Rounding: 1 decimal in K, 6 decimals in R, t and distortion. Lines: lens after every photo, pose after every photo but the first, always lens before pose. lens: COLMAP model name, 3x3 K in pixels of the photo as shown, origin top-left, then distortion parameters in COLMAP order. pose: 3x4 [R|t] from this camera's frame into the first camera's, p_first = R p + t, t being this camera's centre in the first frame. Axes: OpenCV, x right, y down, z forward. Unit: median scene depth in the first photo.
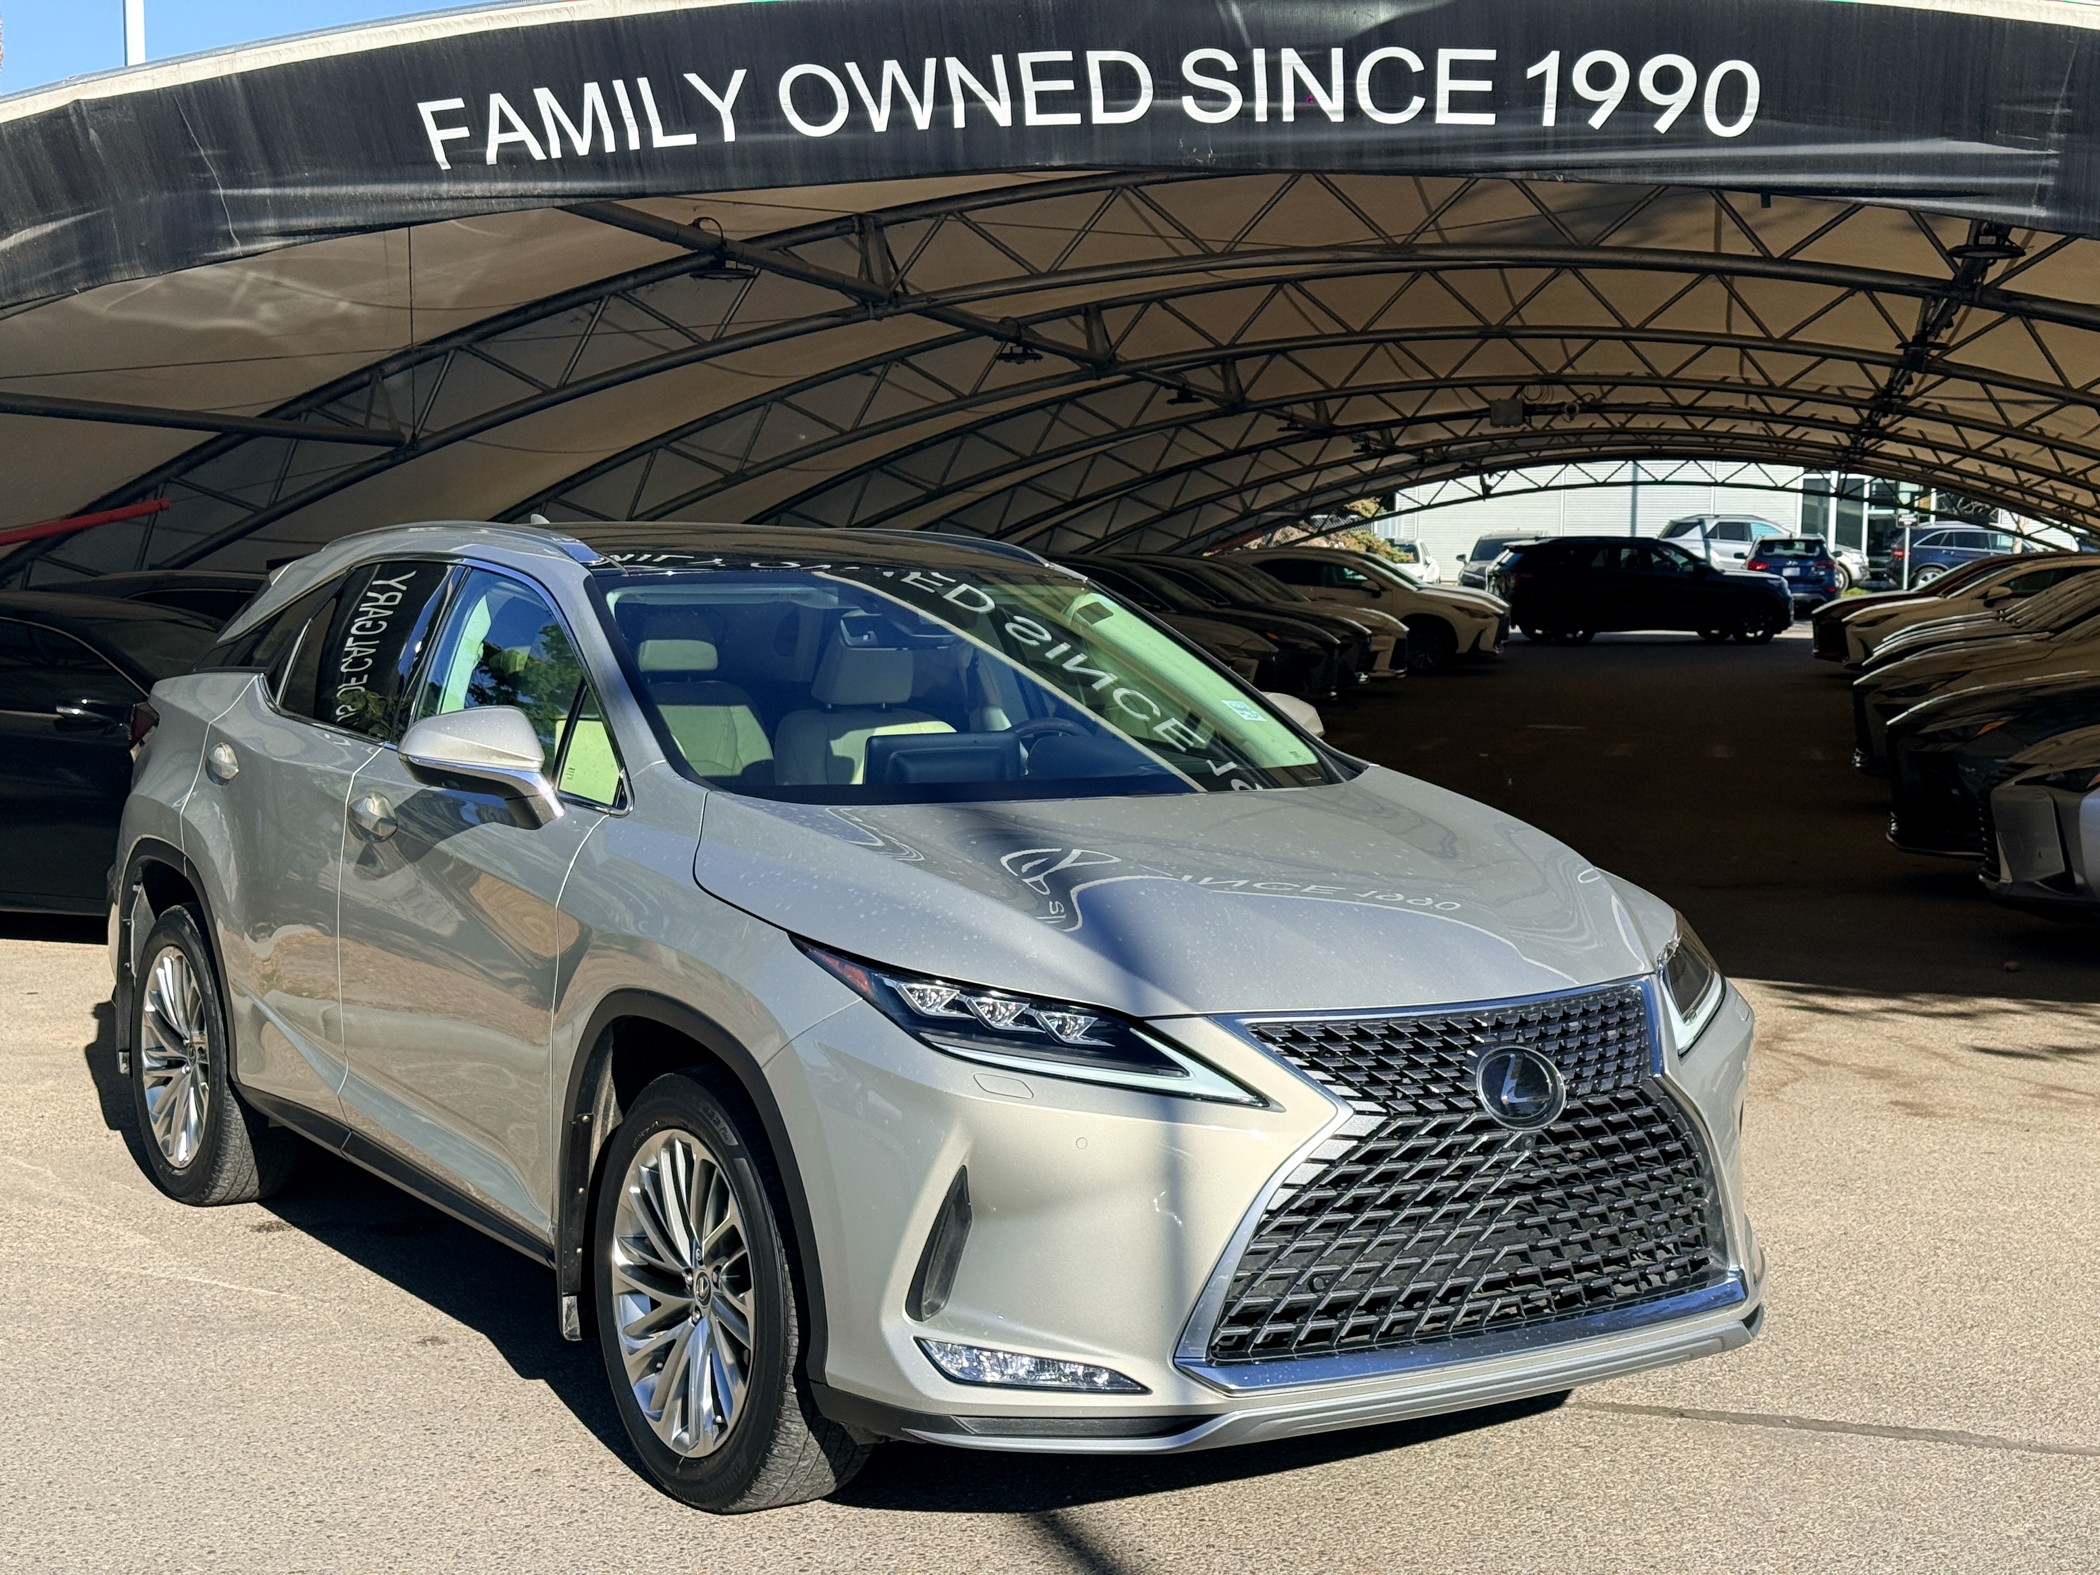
lens RADIAL K [[2936.5, 0, 1051.1], [0, 2936.5, 796.6], [0, 0, 1]] dist [0.262129, -0.704348]
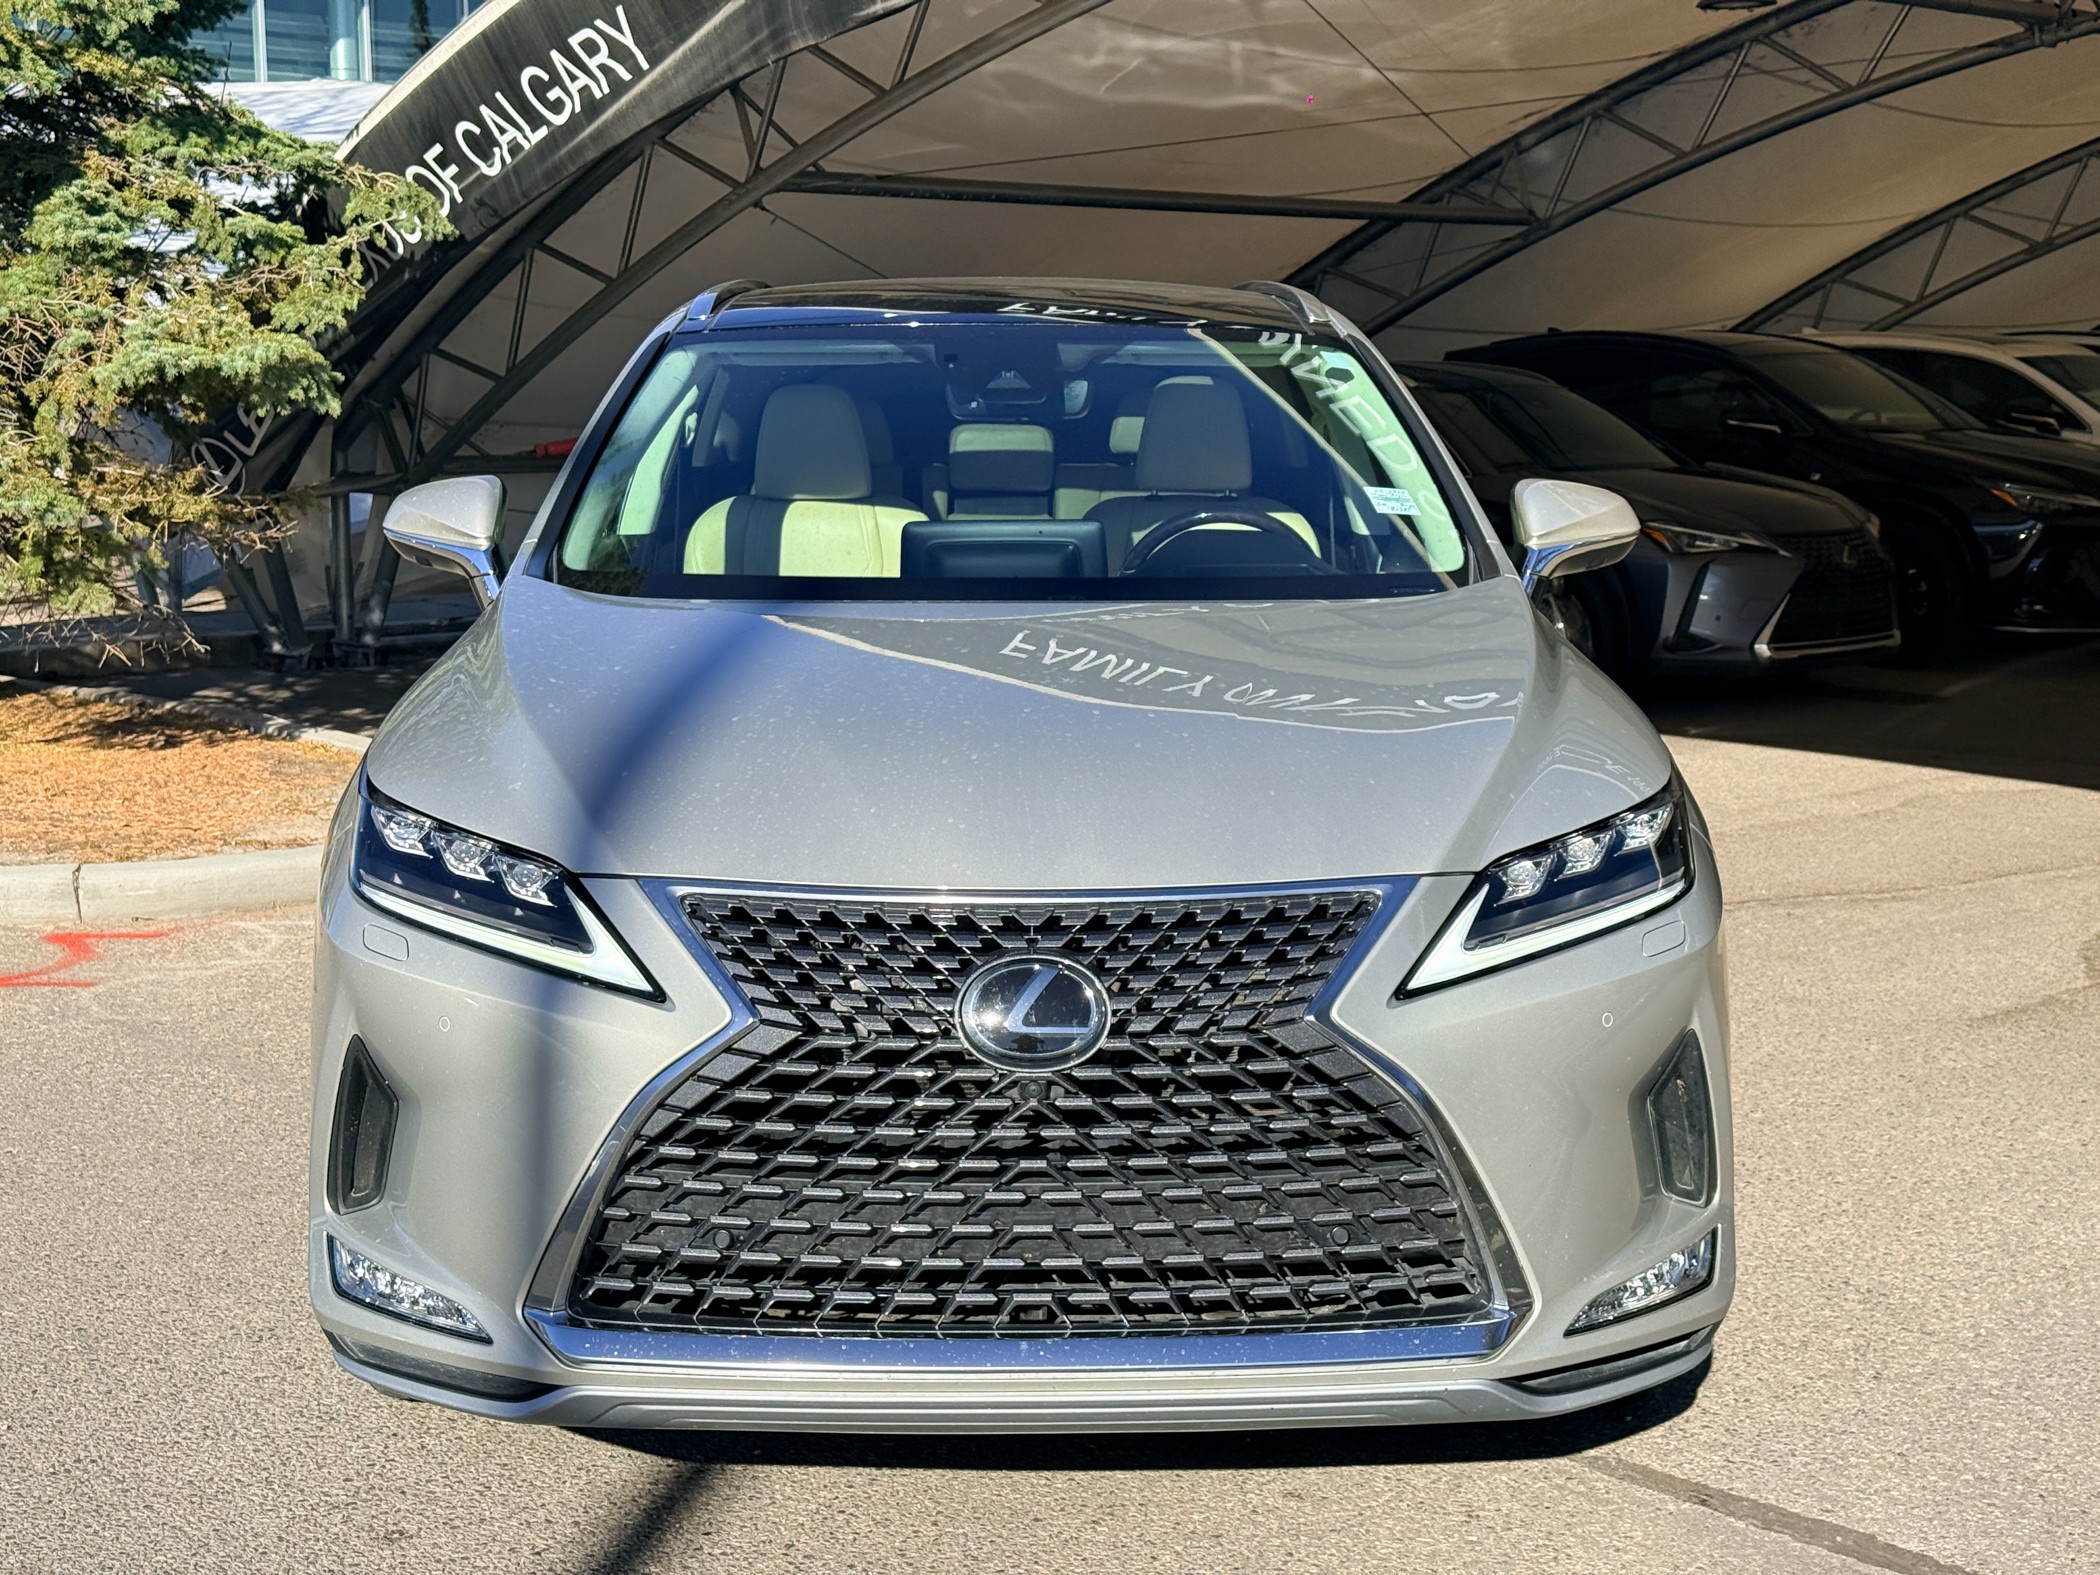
lens RADIAL K [[2936.5, 0, 1051.1], [0, 2936.5, 796.6], [0, 0, 1]] dist [0.262129, -0.704348]
pose [[0.846922, 0.071340, -0.526910, 0.165551], [-0.037485, 0.996504, 0.074669, -0.002716], [0.530394, -0.043488, 0.846635, 0.120597]]
